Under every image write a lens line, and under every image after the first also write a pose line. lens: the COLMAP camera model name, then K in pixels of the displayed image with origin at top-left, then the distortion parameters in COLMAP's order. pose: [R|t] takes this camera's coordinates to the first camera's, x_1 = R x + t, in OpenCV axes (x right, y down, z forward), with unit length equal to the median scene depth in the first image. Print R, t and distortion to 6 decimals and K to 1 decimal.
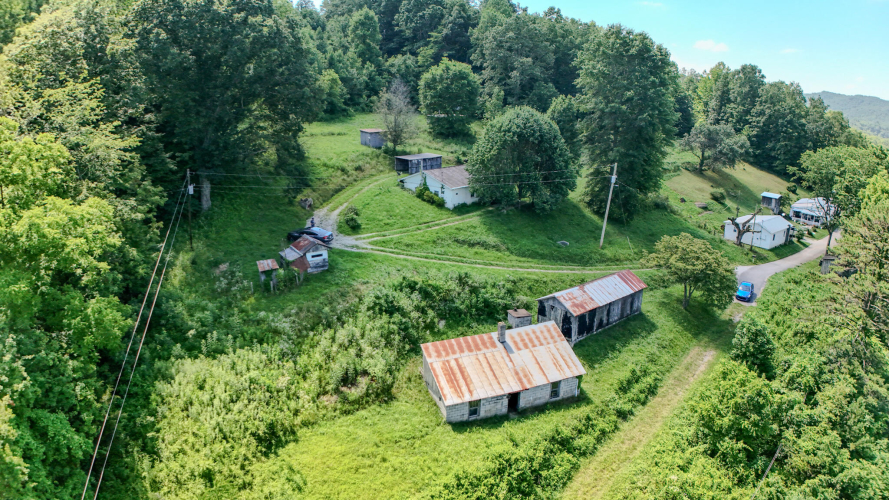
lens RADIAL K [[547.9, 0, 441.8], [0, 547.9, 255.8], [0, 0, 1]] dist [-0.181275, 0.001144]
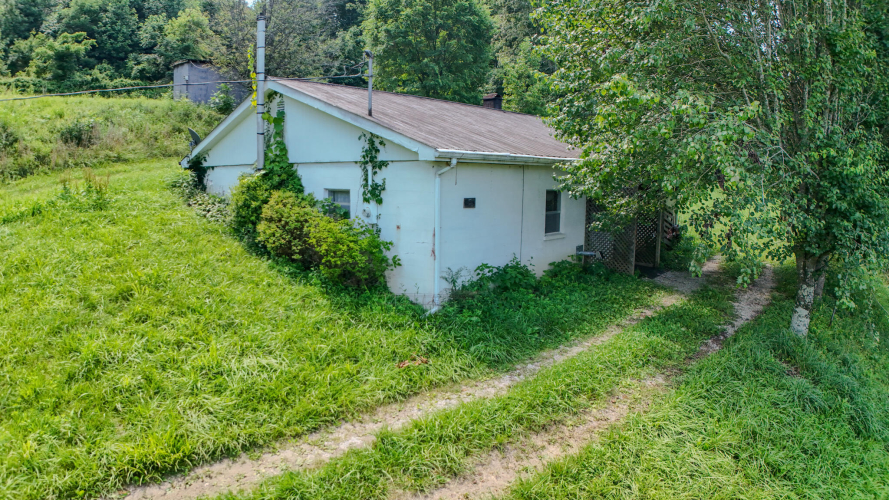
lens RADIAL K [[547.9, 0, 444.5], [0, 547.9, 250.1], [0, 0, 1]] dist [-0.181275, 0.001144]
pose [[0.998878, 0.004269, 0.047174, 0.013461], [0.000983, 0.993847, -0.110762, -0.083916], [-0.047357, 0.110684, 0.992727, 0.846287]]
